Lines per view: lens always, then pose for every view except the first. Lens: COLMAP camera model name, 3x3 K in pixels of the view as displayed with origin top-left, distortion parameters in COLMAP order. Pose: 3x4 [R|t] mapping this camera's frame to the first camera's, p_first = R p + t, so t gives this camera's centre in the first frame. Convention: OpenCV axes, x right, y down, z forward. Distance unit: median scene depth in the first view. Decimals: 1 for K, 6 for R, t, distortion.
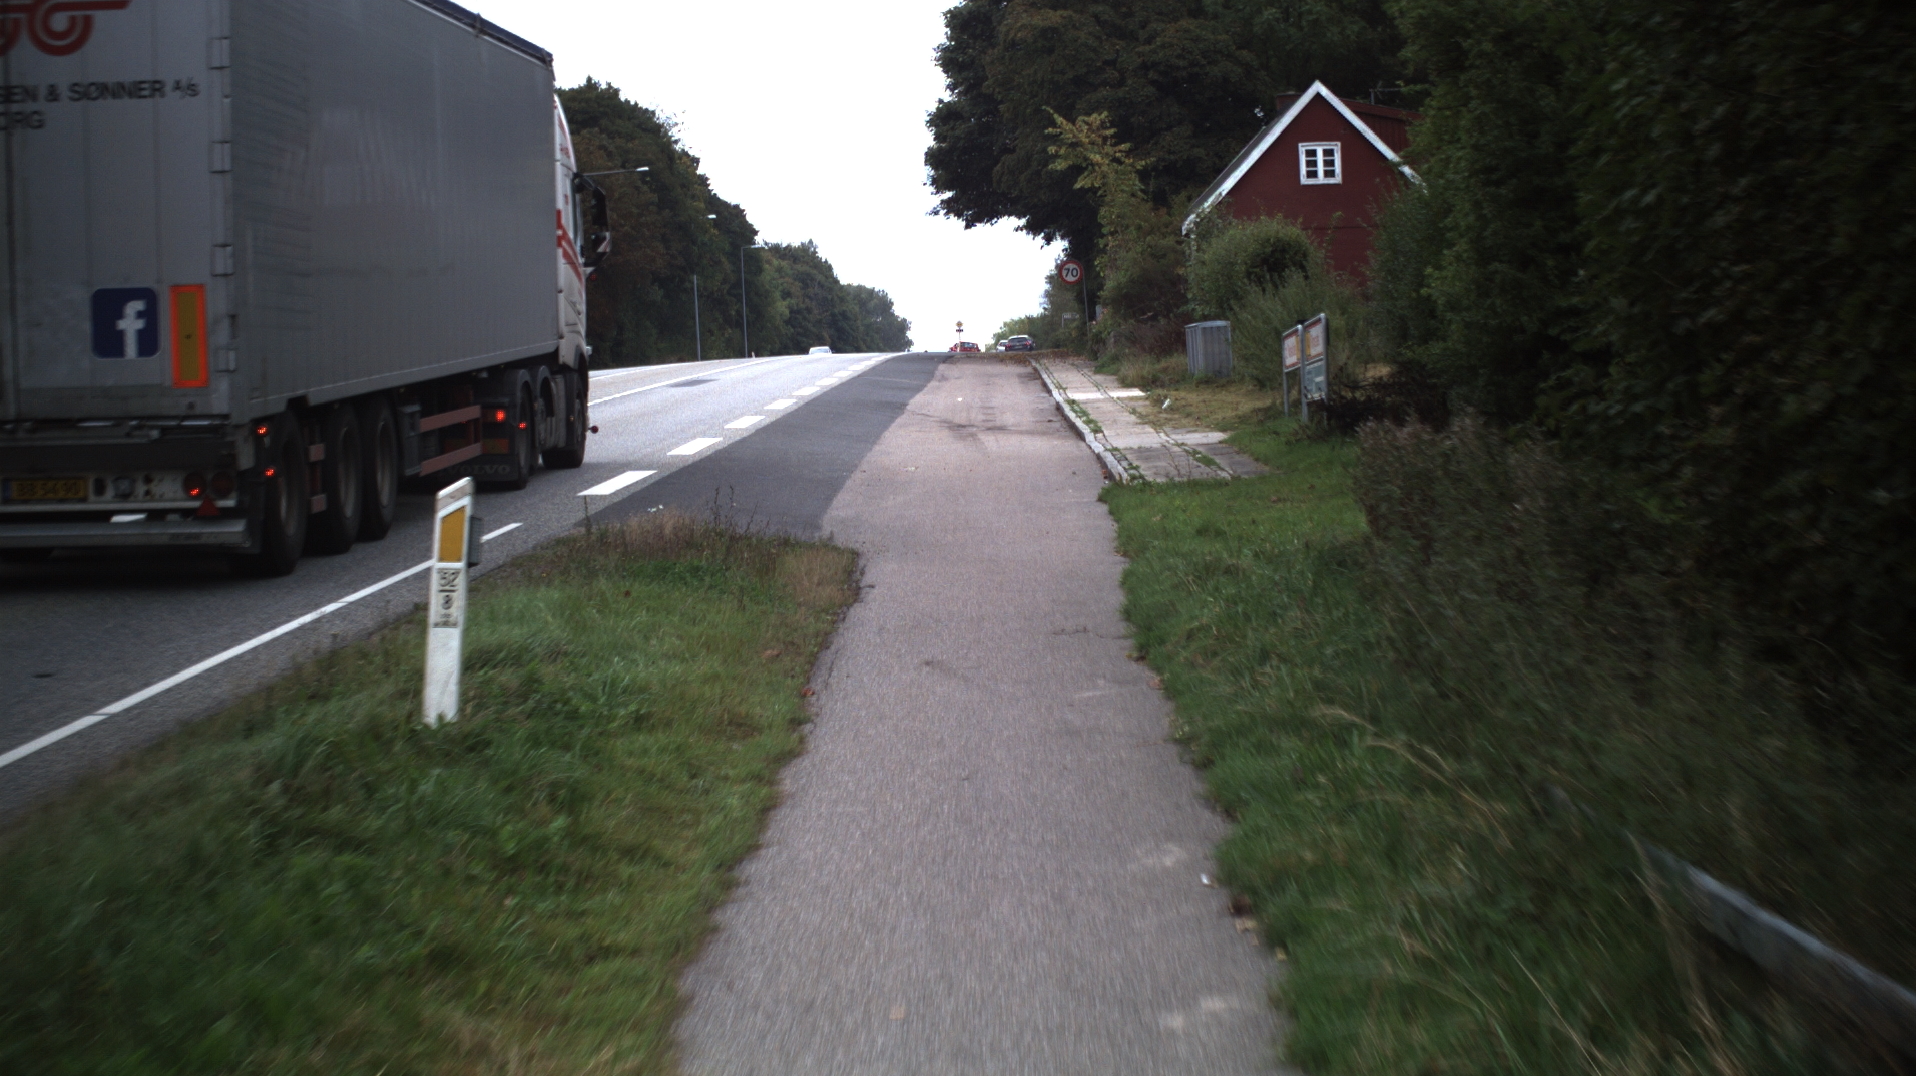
lens RADIAL K [[3530.8, 0, 958.0], [0, 3530.8, 538.0], [0, 0, 1]] dist [-0.268694, 0.108647]
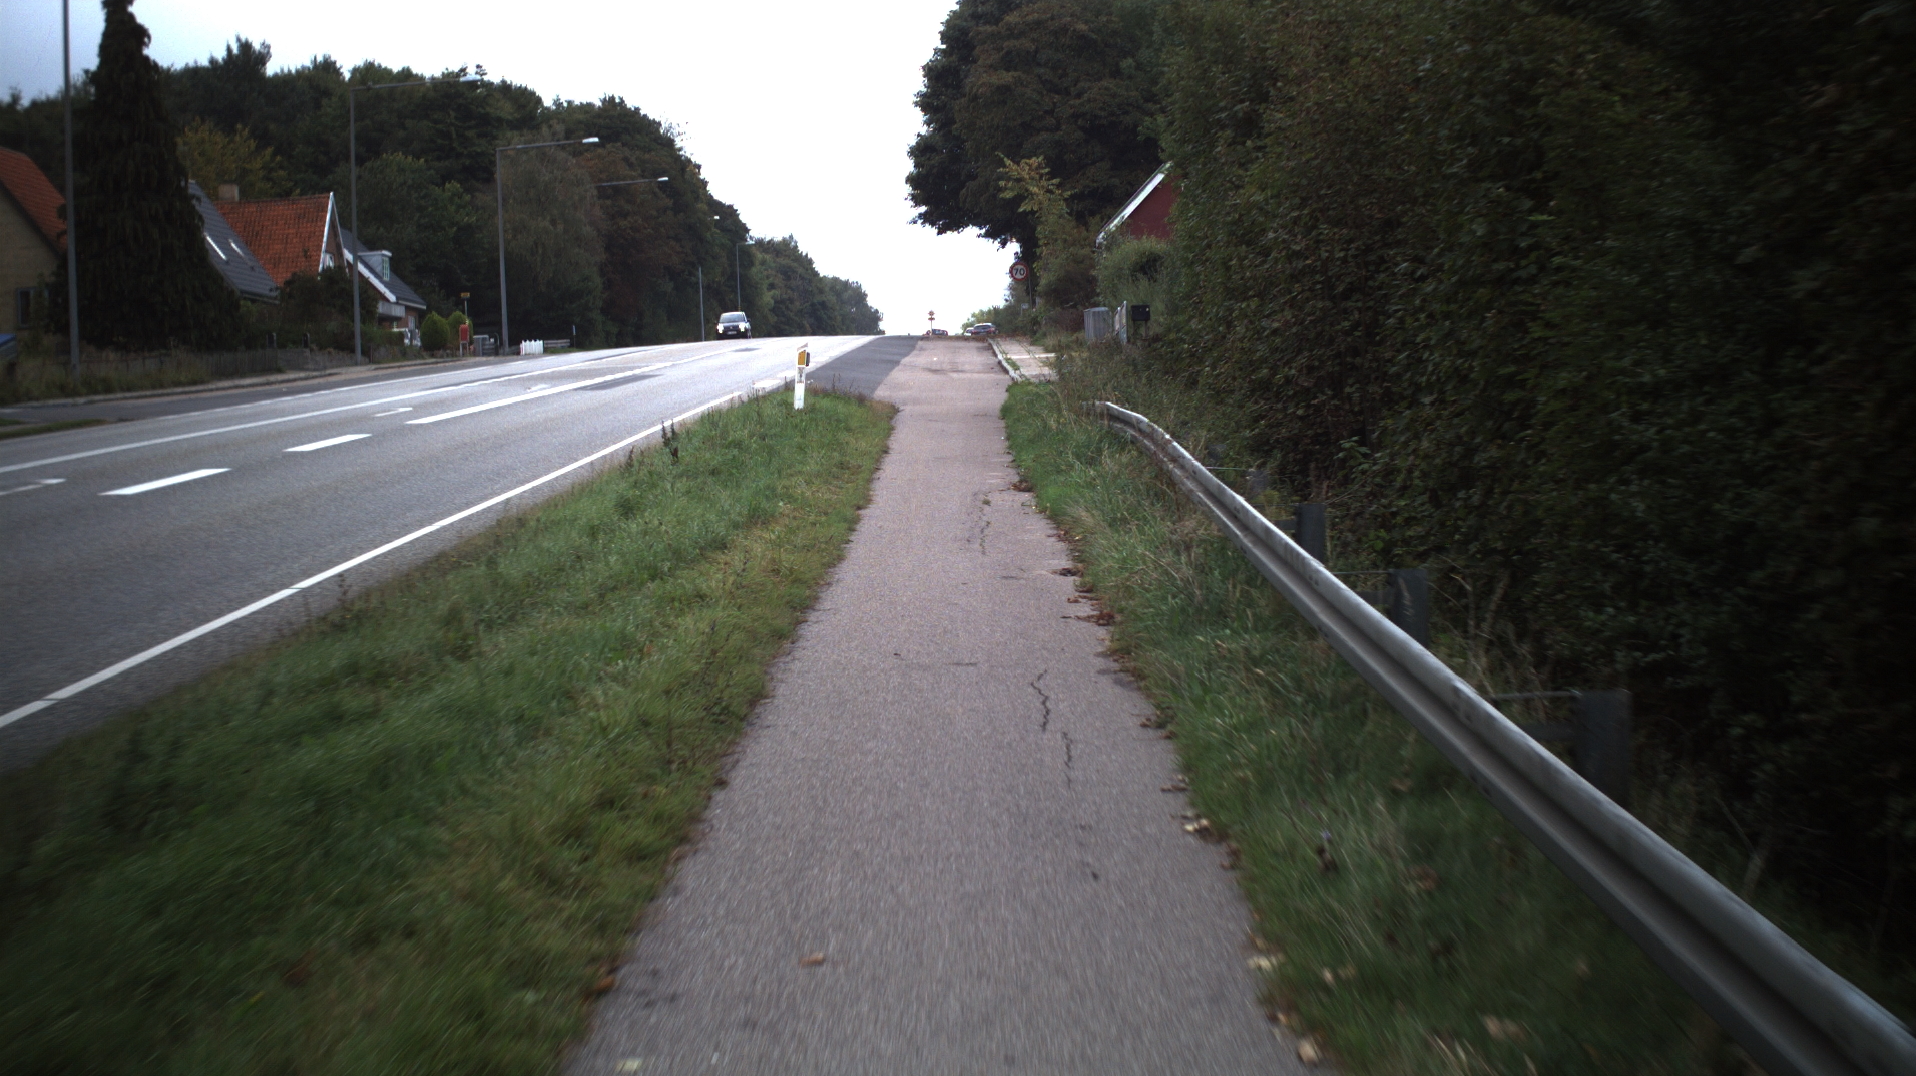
lens RADIAL K [[3530.8, 0, 958.0], [0, 3530.8, 538.0], [0, 0, 1]] dist [-0.268694, 0.108647]
pose [[0.999947, 0.005085, 0.008919, -0.001737], [-0.005106, 0.999984, 0.002379, 0.020903], [-0.008907, -0.002425, 0.999957, -0.315131]]
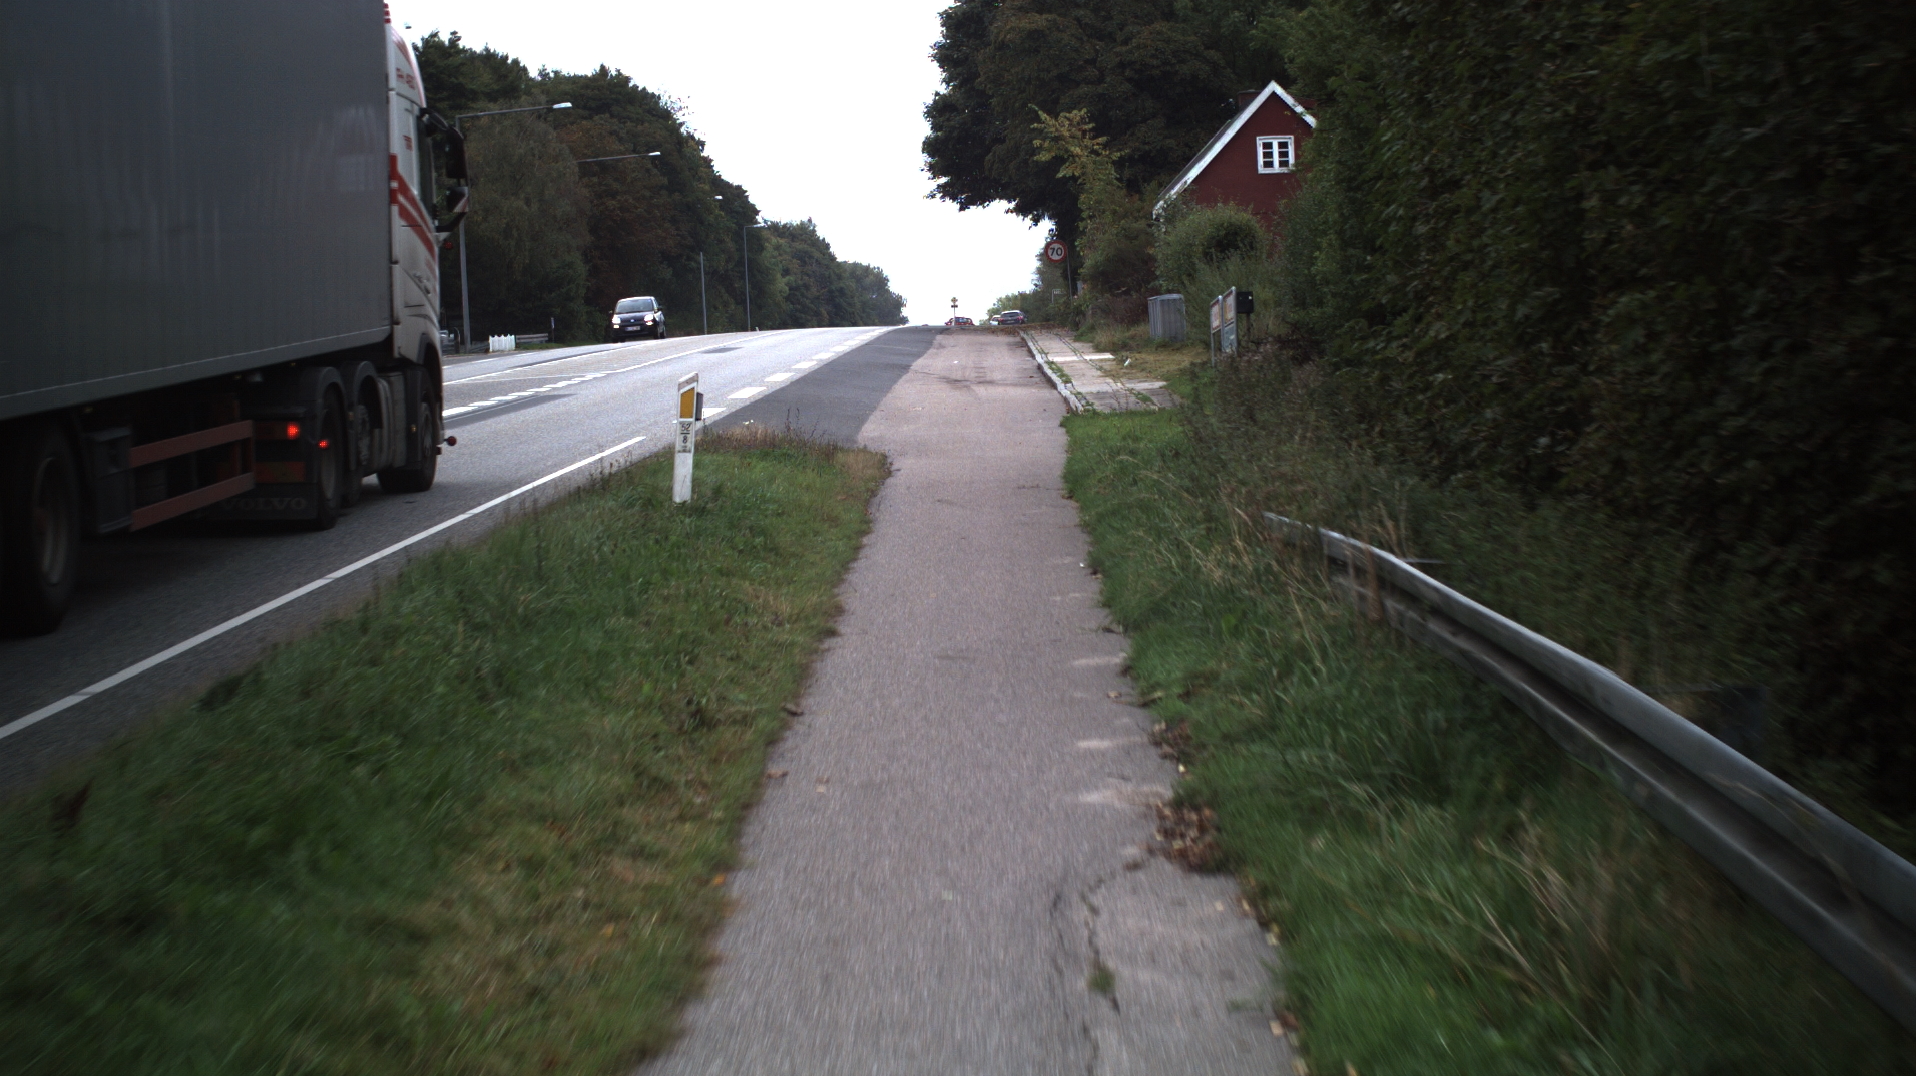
lens RADIAL K [[3530.8, 0, 958.0], [0, 3530.8, 538.0], [0, 0, 1]] dist [-0.268694, 0.108647]
pose [[0.999996, -0.002370, 0.001478, -0.000387], [0.002360, 0.999975, 0.006593, 0.007032], [-0.001494, -0.006590, 0.999977, -0.104988]]
